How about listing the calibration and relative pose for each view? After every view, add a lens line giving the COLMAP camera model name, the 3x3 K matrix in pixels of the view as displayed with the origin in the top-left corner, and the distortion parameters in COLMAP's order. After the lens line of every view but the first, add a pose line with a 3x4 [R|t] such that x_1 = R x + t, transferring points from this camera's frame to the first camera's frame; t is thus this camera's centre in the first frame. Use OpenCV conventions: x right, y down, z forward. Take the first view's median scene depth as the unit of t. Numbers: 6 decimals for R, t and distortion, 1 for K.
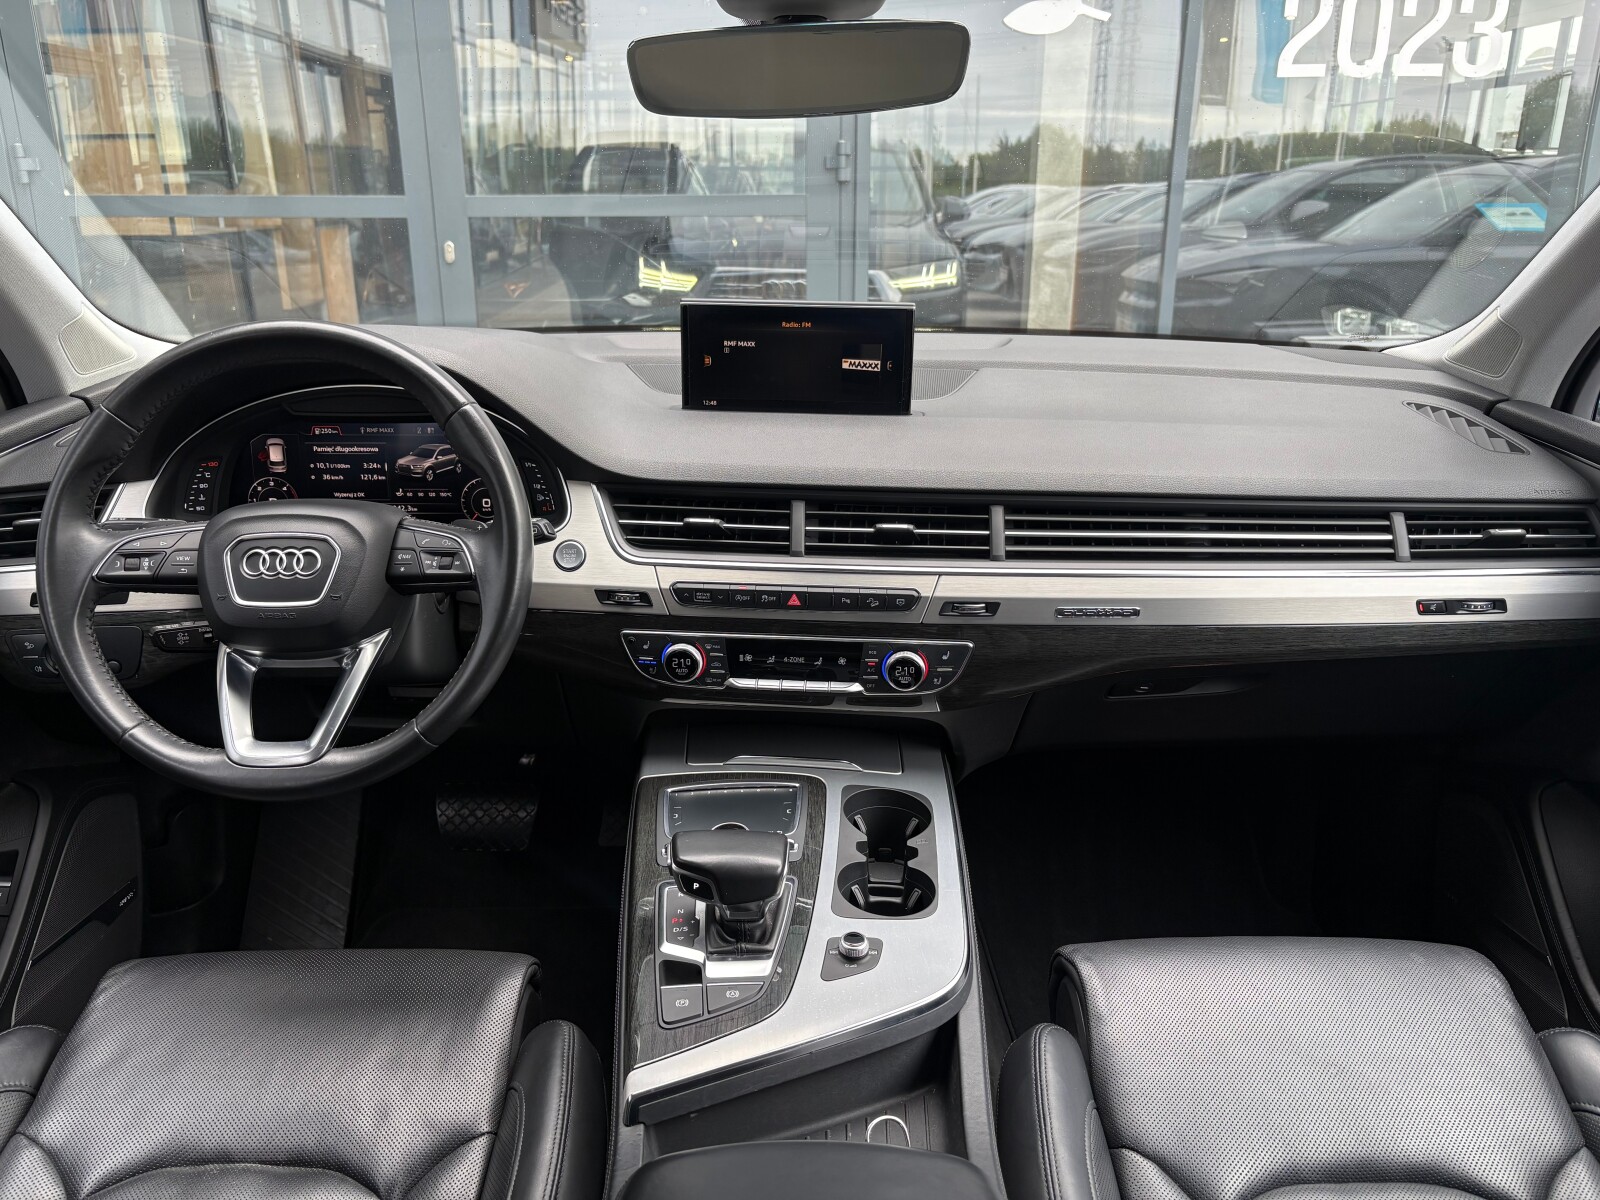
lens RADIAL K [[1217.9, 0, 790.4], [0, 1217.9, 596.9], [0, 0, 1]] dist [0.048189, -0.046932]
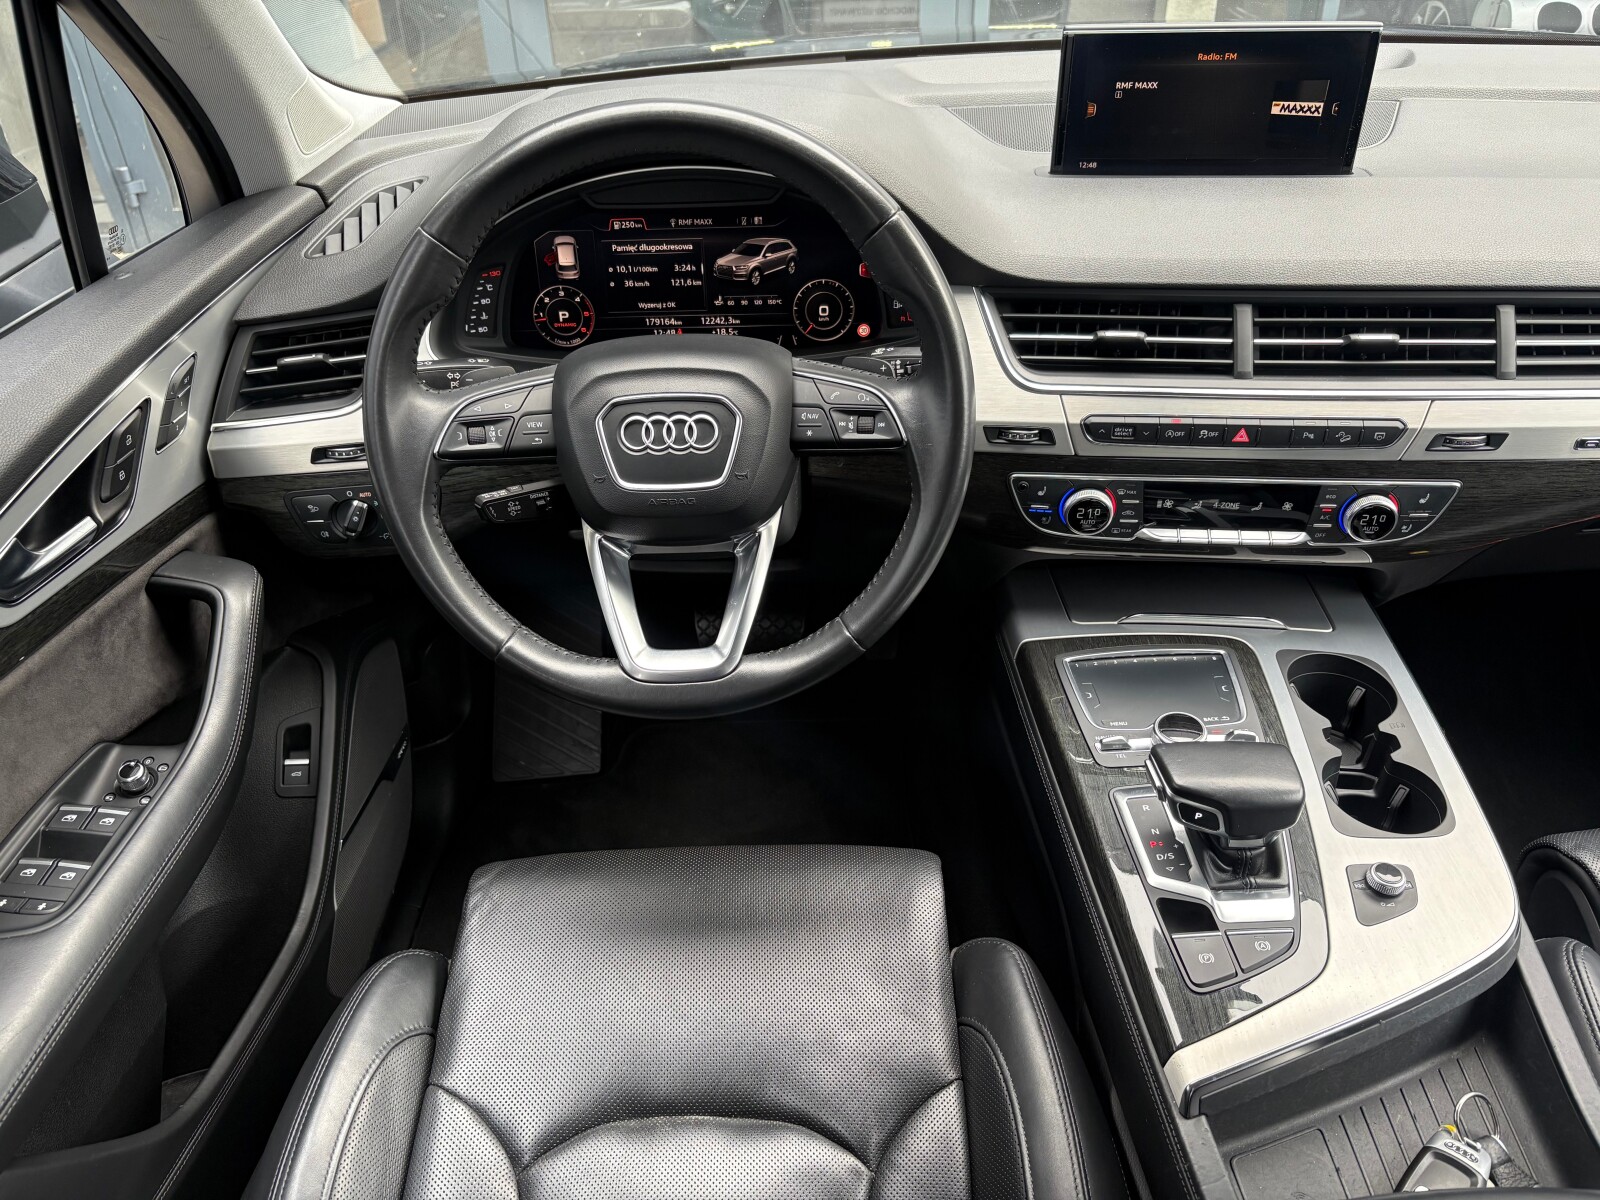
lens RADIAL K [[1217.9, 0, 797.5], [0, 1217.9, 595.2], [0, 0, 1]] dist [0.048189, -0.046932]
pose [[0.999575, -0.020479, -0.020741, -0.273318], [0.024951, 0.969027, 0.245691, -0.100912], [0.015067, -0.246104, 0.969126, 0.182910]]
